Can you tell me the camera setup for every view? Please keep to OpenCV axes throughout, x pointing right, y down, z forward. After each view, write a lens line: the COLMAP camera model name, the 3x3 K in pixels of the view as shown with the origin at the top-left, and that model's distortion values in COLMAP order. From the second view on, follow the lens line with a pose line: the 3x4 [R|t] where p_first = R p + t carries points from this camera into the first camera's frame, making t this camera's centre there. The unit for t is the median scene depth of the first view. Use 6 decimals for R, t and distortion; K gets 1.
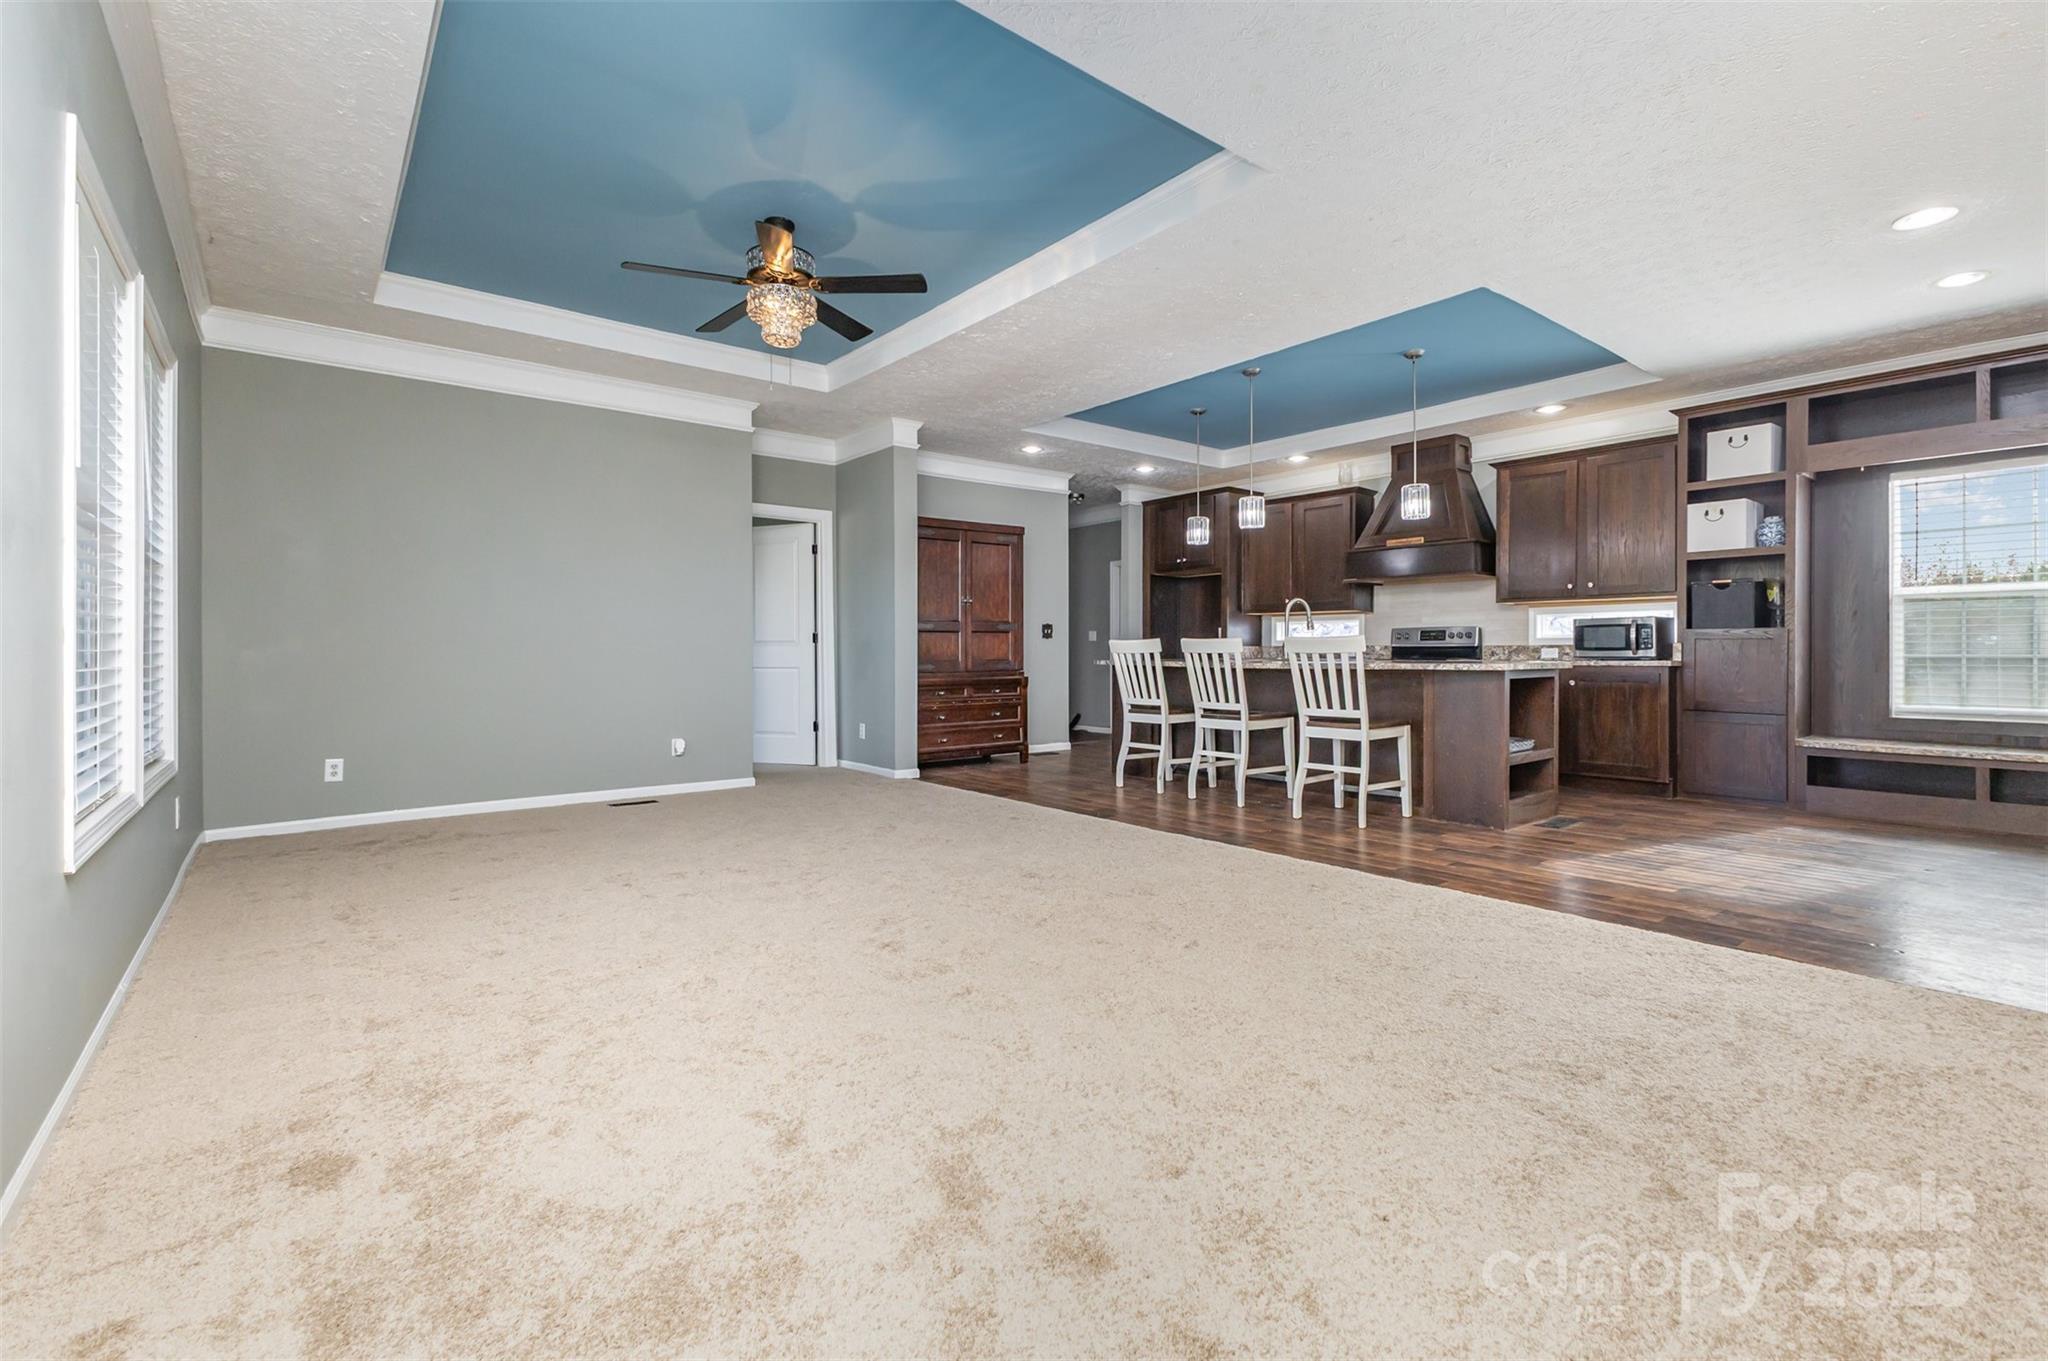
lens RADIAL K [[886.7, 0, 1024.6], [0, 886.7, 653.4], [0, 0, 1]] dist [0.002105, 0.000029]
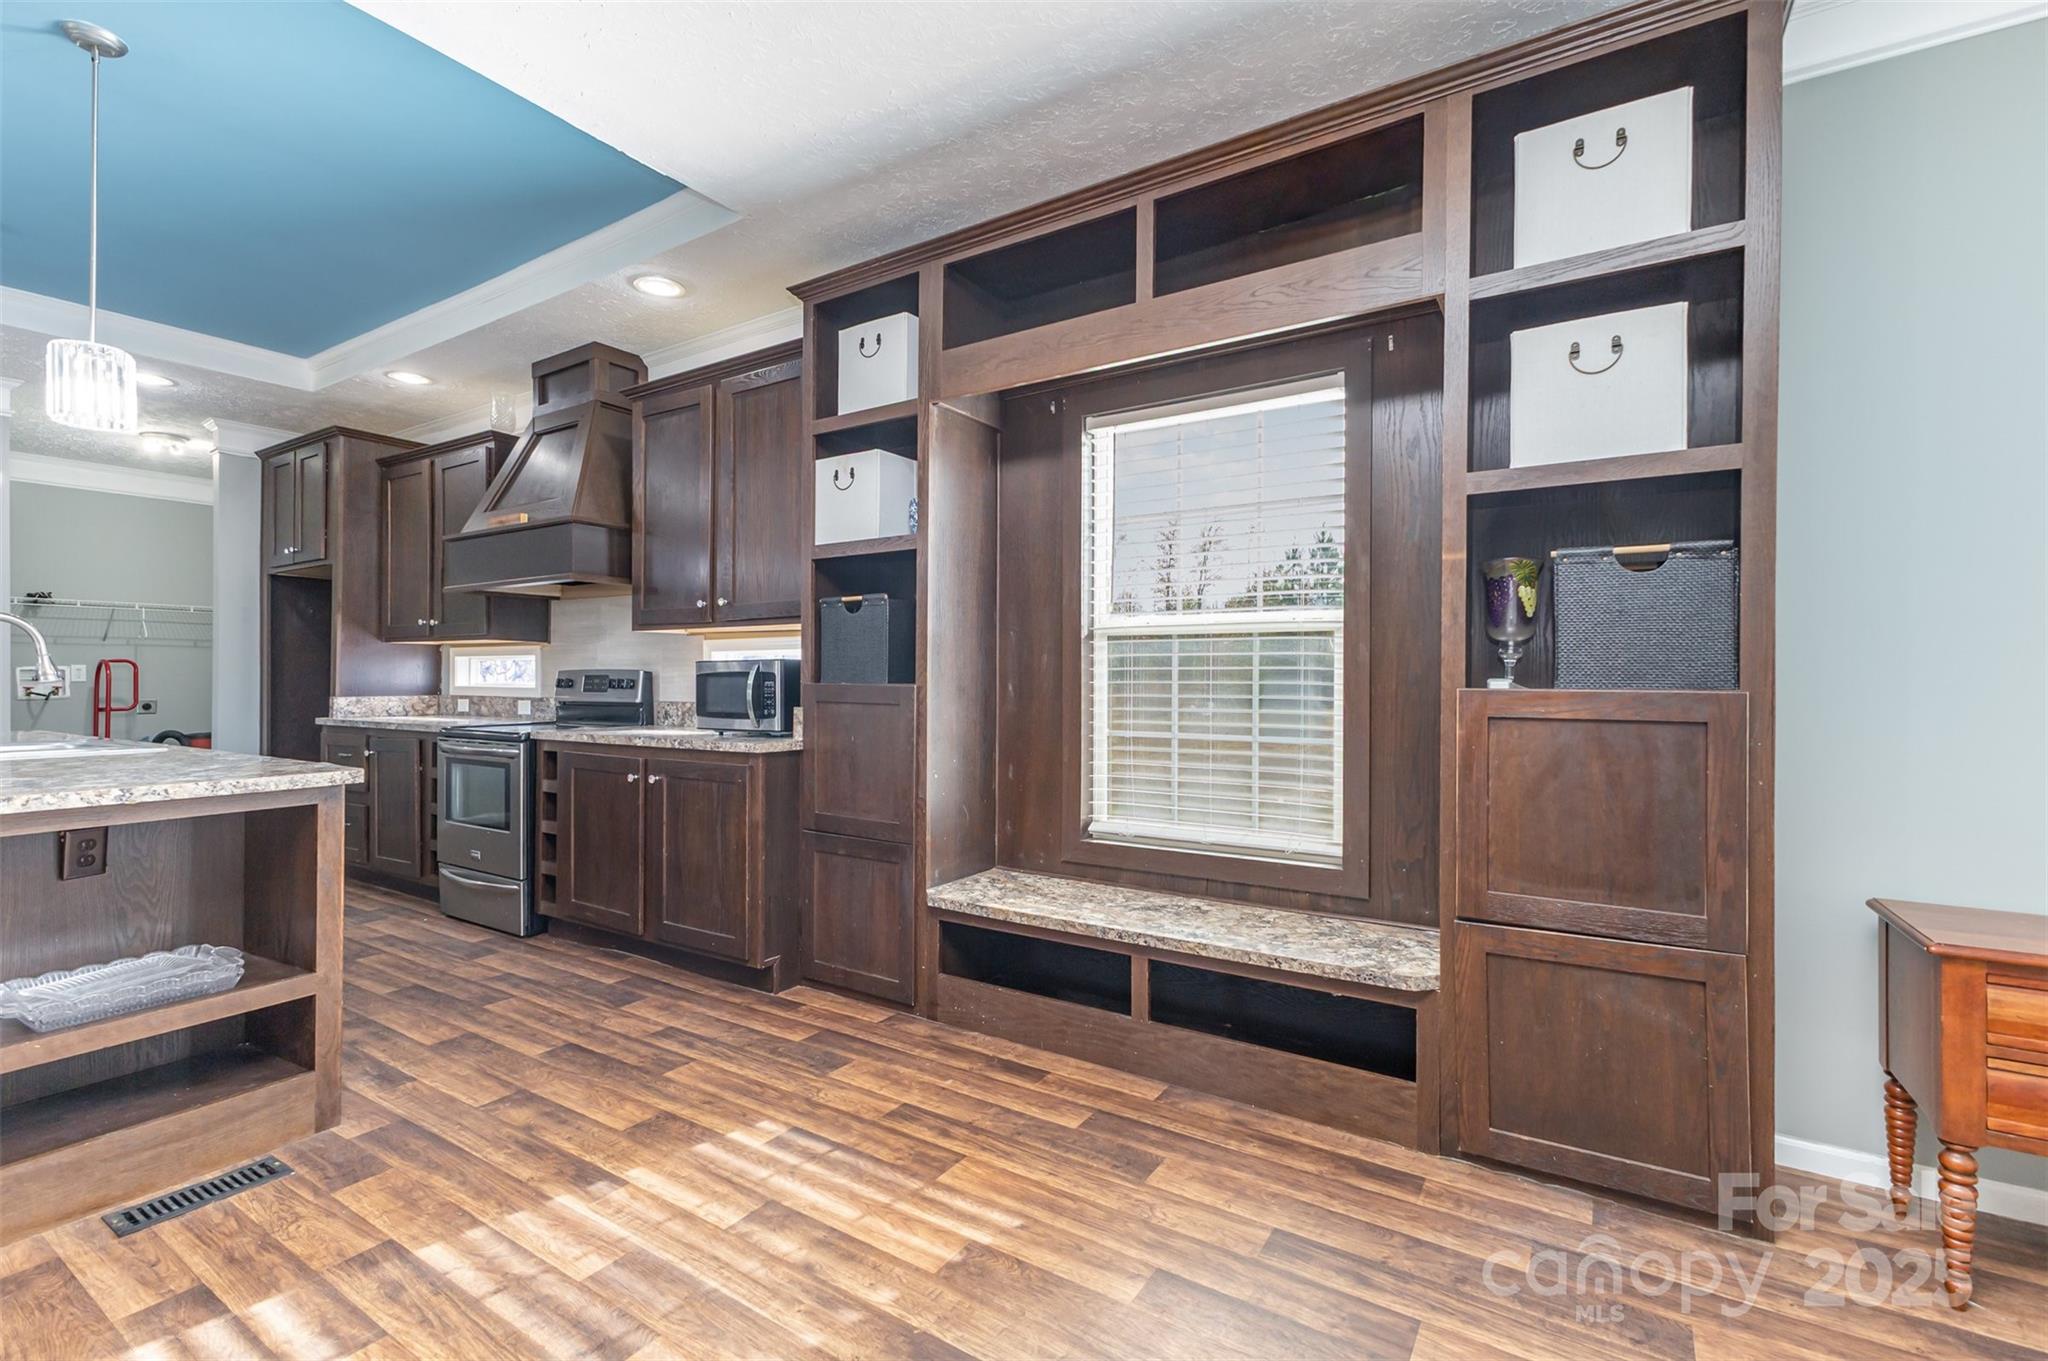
lens RADIAL K [[900.4, 0, 1030.2], [0, 900.4, 672.4], [0, 0, 1]] dist [0.004381, -0.000241]
pose [[0.945127, 0.004948, 0.326664, 0.697752], [-0.001865, 0.999951, -0.009749, -0.028971], [-0.326696, 0.008605, 0.945090, 0.428747]]
